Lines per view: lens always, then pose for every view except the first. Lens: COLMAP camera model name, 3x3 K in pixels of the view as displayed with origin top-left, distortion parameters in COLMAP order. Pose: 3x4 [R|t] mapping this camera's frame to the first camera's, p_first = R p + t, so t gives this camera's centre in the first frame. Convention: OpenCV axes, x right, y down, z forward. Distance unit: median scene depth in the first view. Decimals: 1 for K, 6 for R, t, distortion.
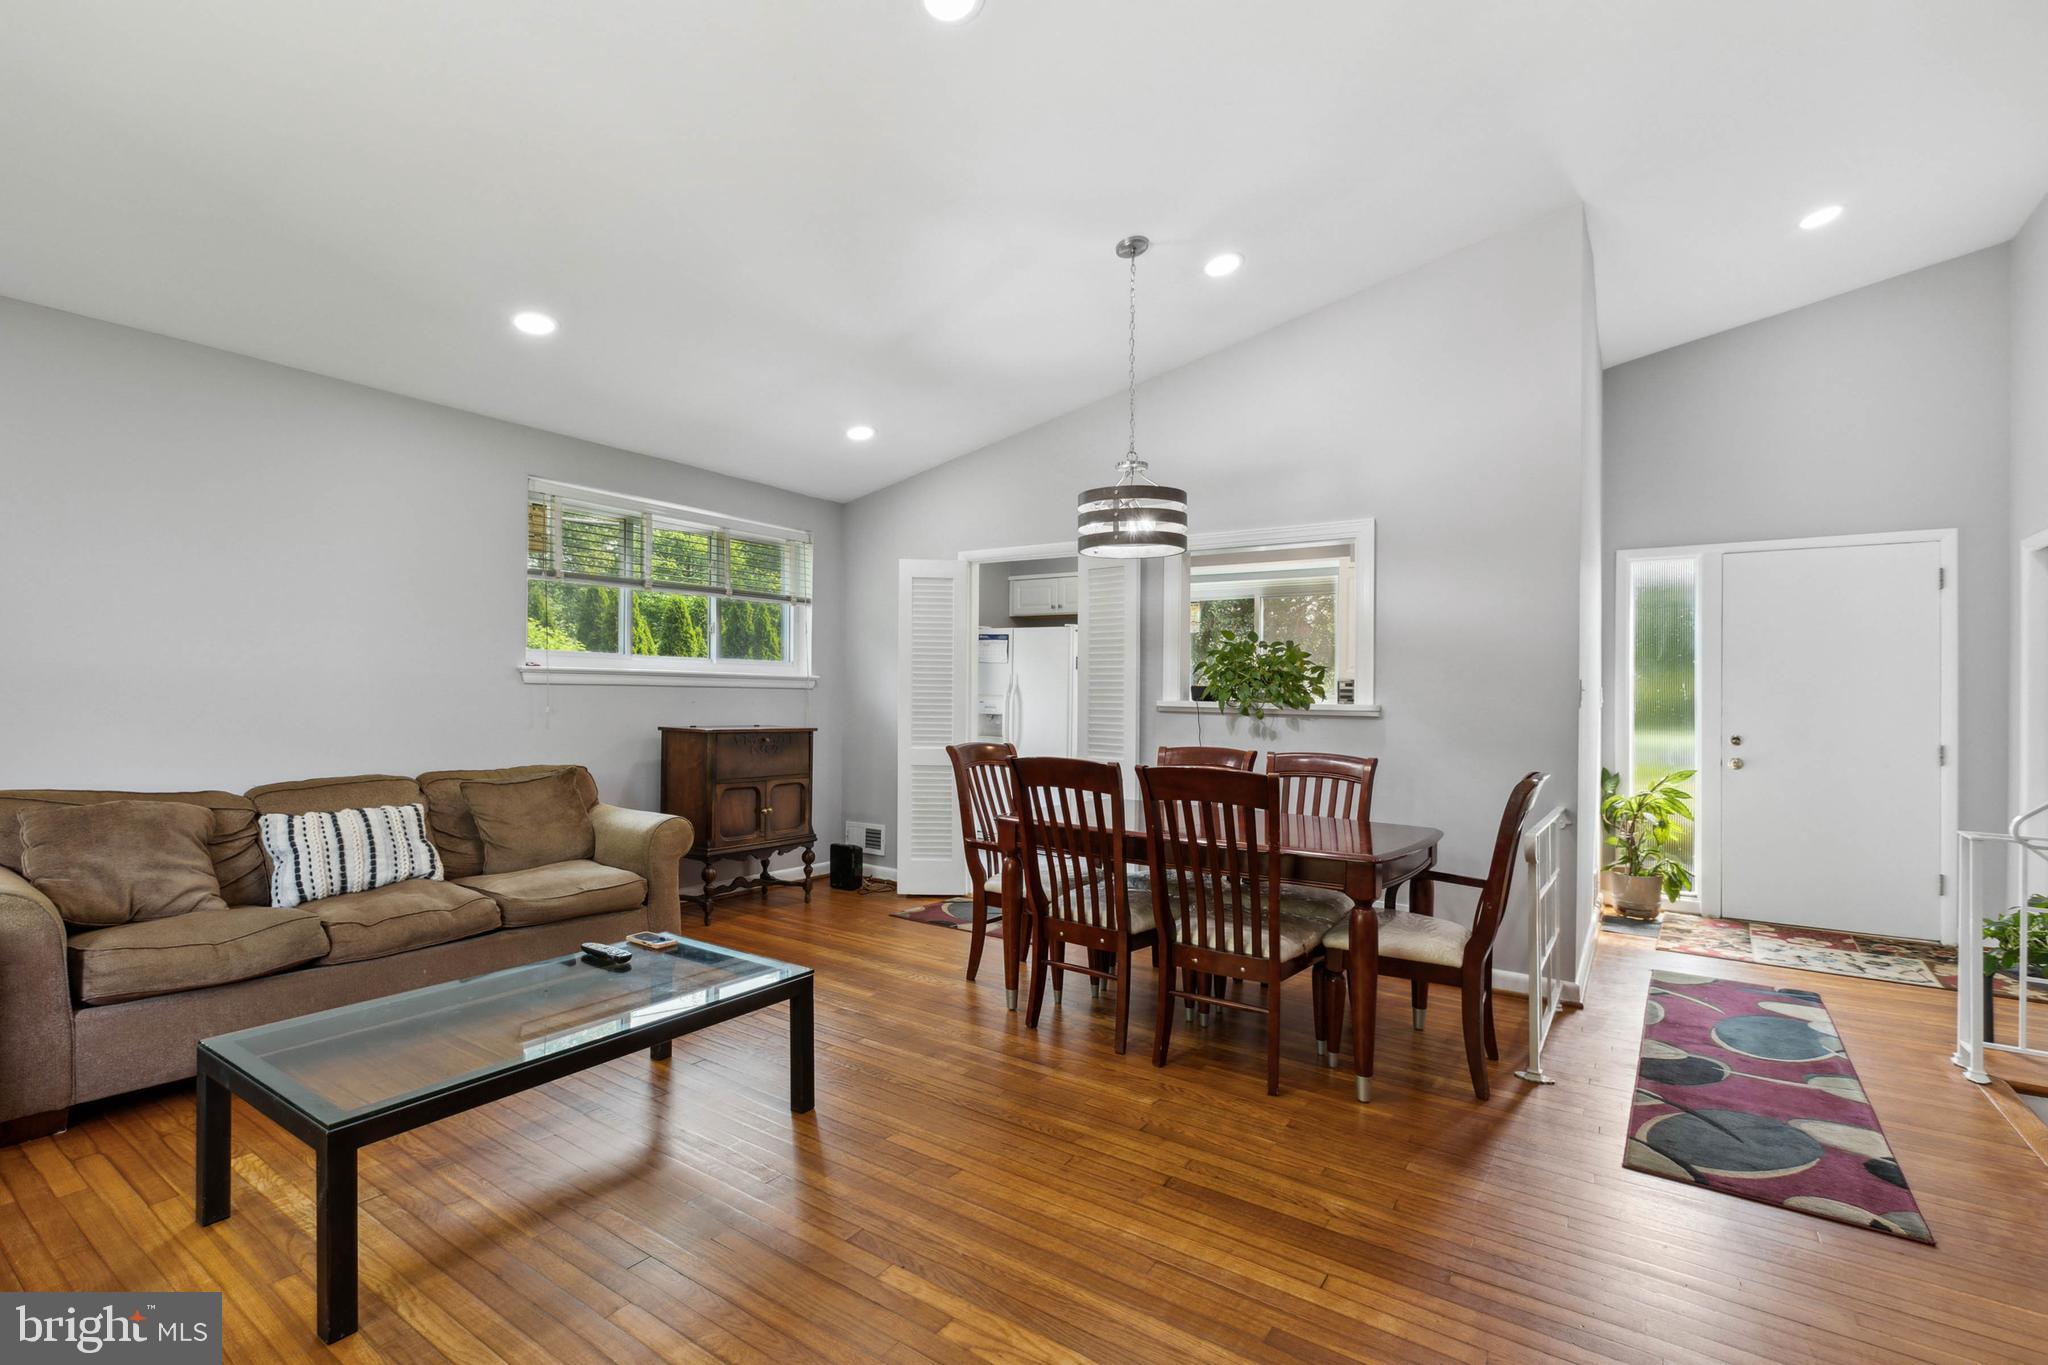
lens RADIAL K [[915.0, 0, 1020.4], [0, 915.0, 693.2], [0, 0, 1]] dist [0.012225, -0.000333]
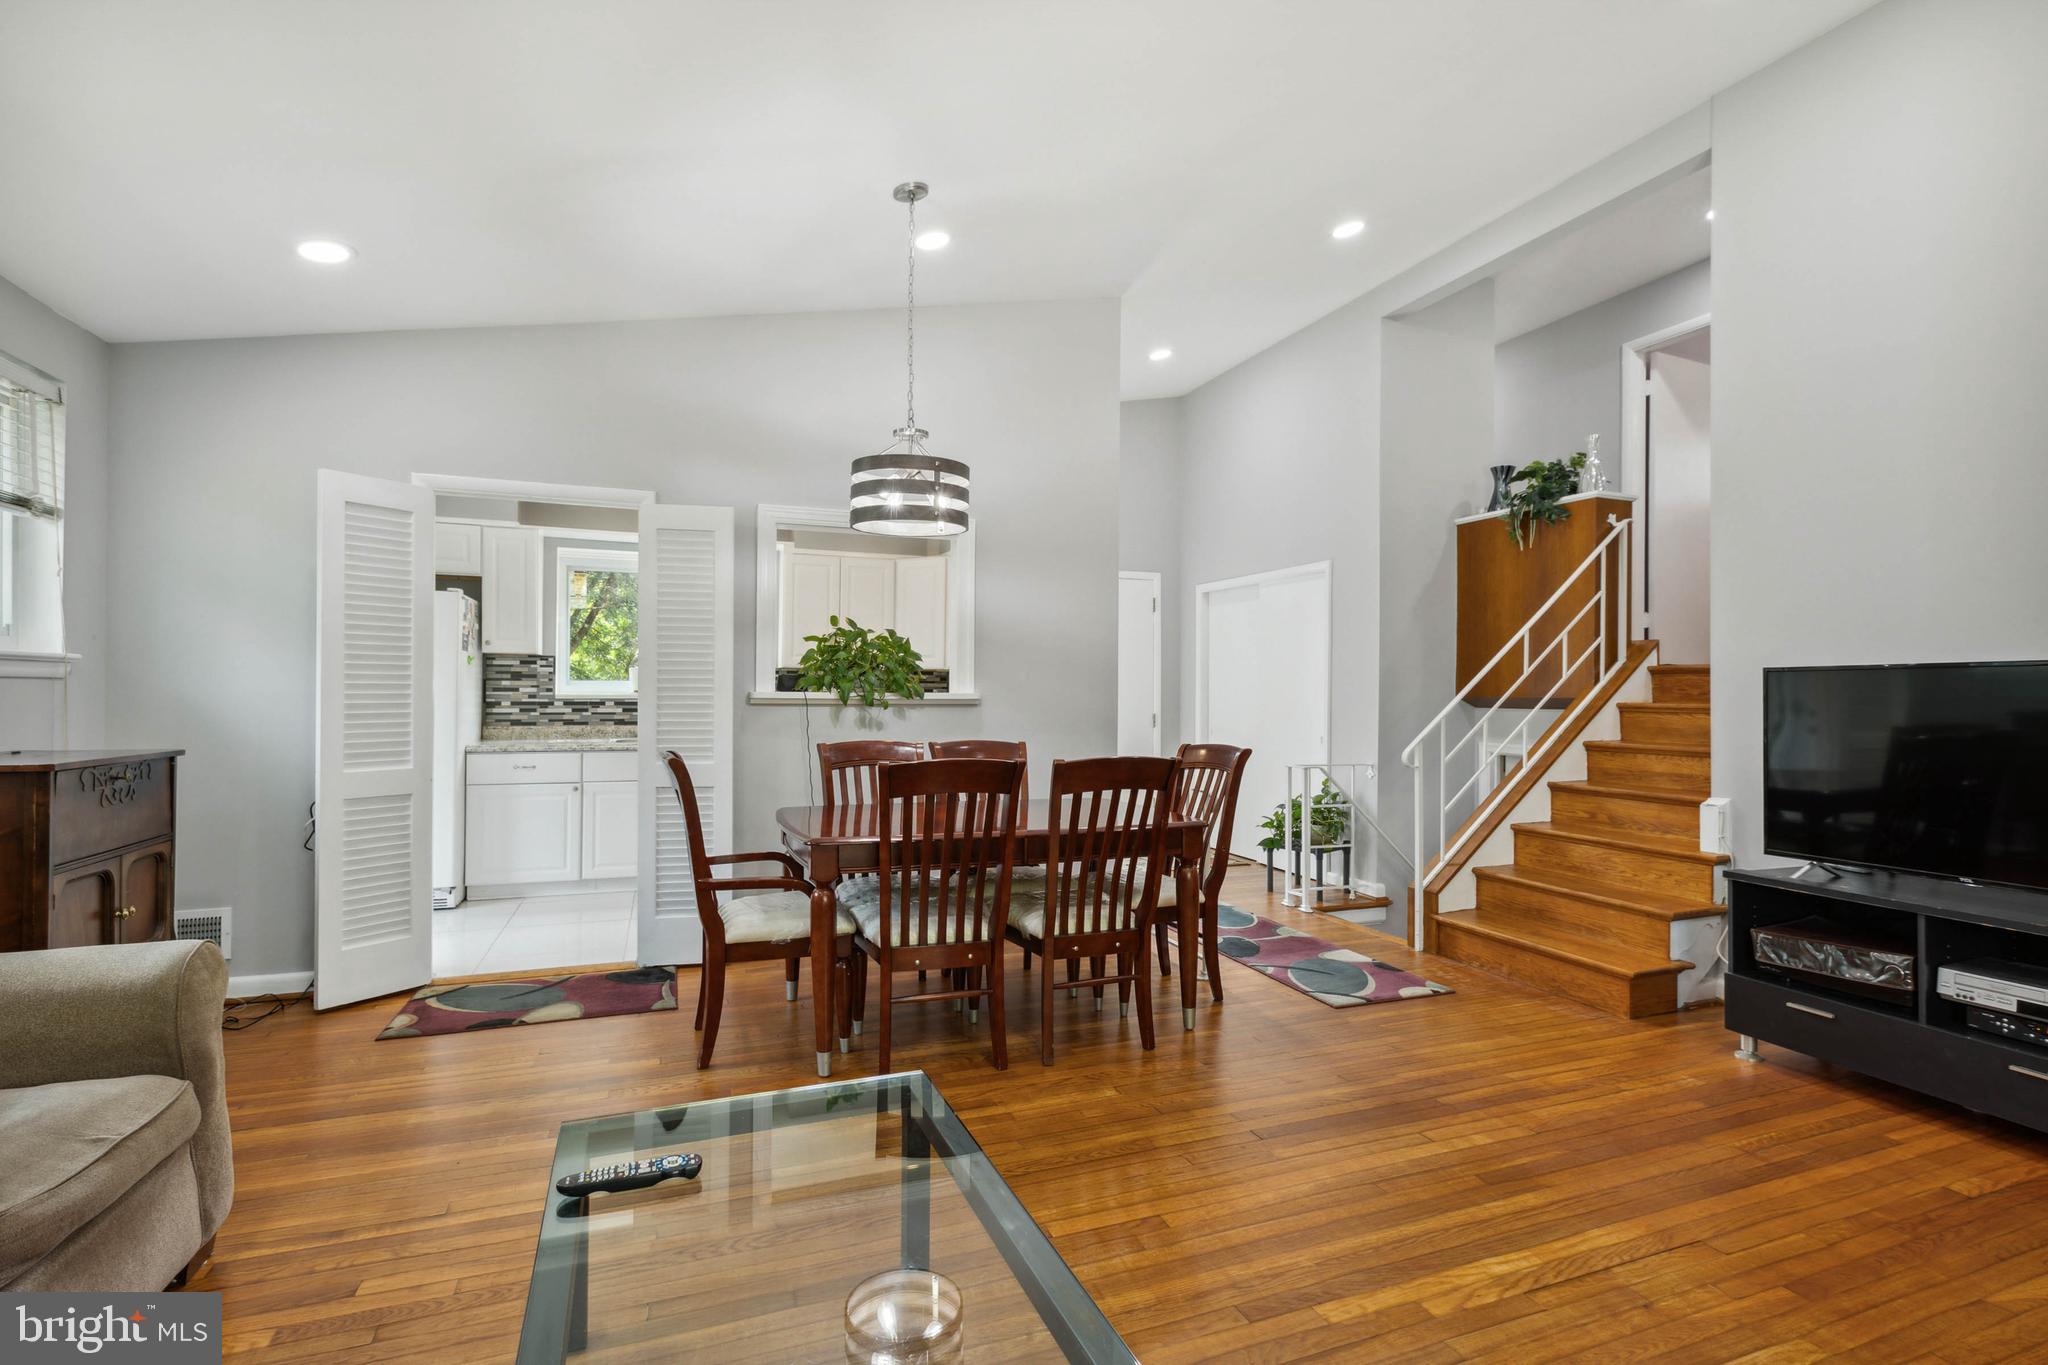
lens RADIAL K [[952.8, 0, 1017.6], [0, 952.8, 681.7], [0, 0, 1]] dist [-0.000038, 0.000152]
pose [[0.577660, -0.005242, 0.816261, -0.587669], [0.001389, 0.999984, 0.005439, -0.007820], [-0.816276, -0.002008, 0.577658, 0.370472]]
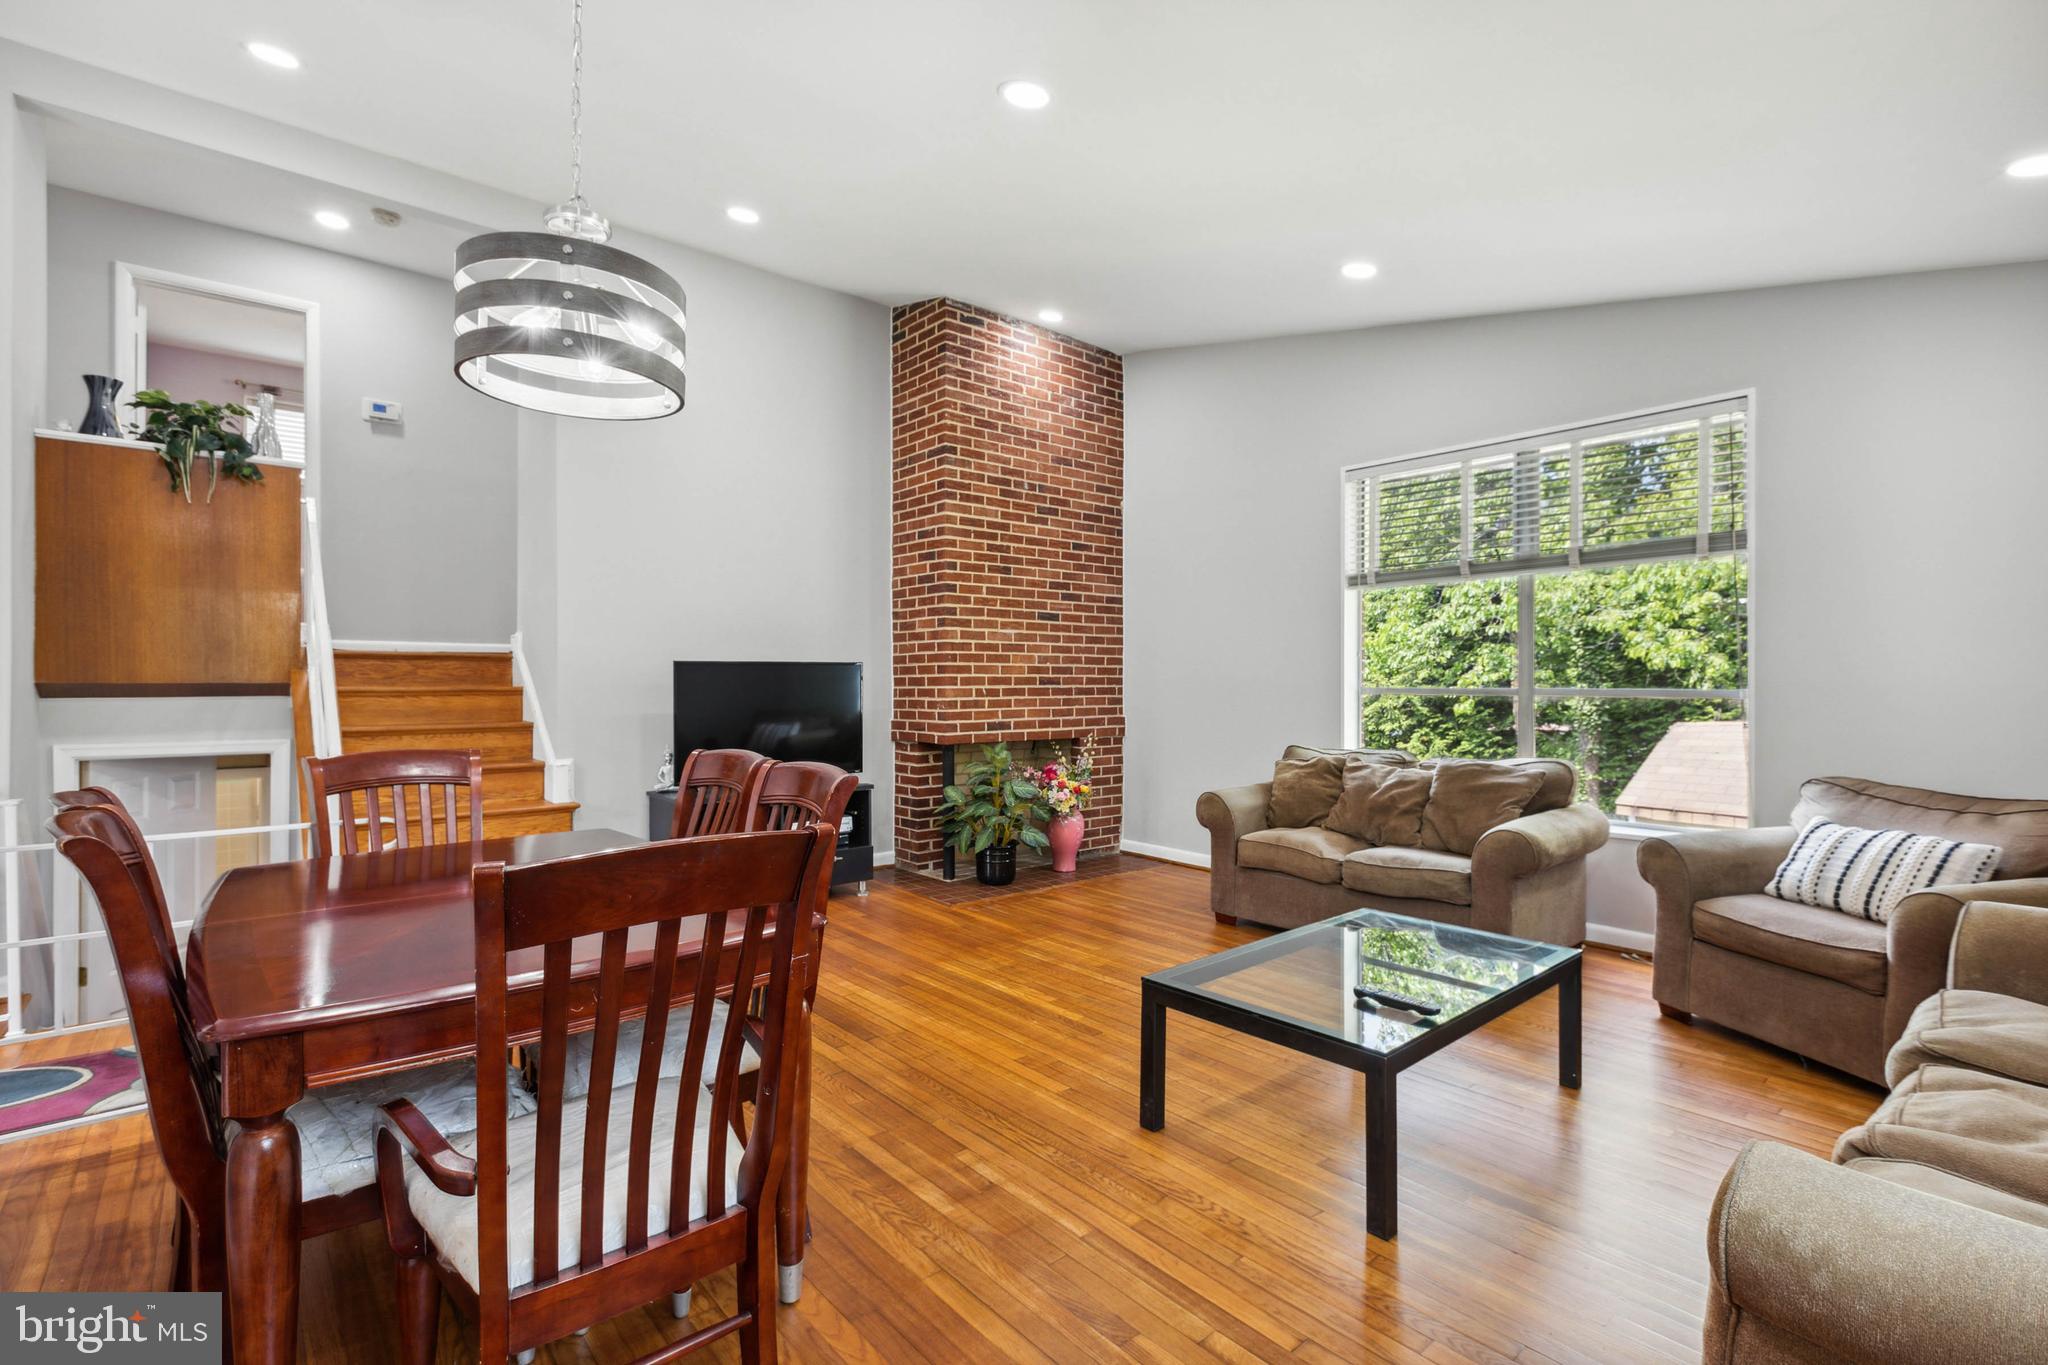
lens RADIAL K [[913.8, 0, 1019.6], [0, 913.8, 682.2], [0, 0, 1]] dist [-0.003541, -0.000660]
pose [[-0.963089, -0.021396, 0.268332, -0.255422], [-0.021202, 0.999769, 0.003621, -0.001792], [-0.268347, -0.002202, -0.963320, 1.425038]]
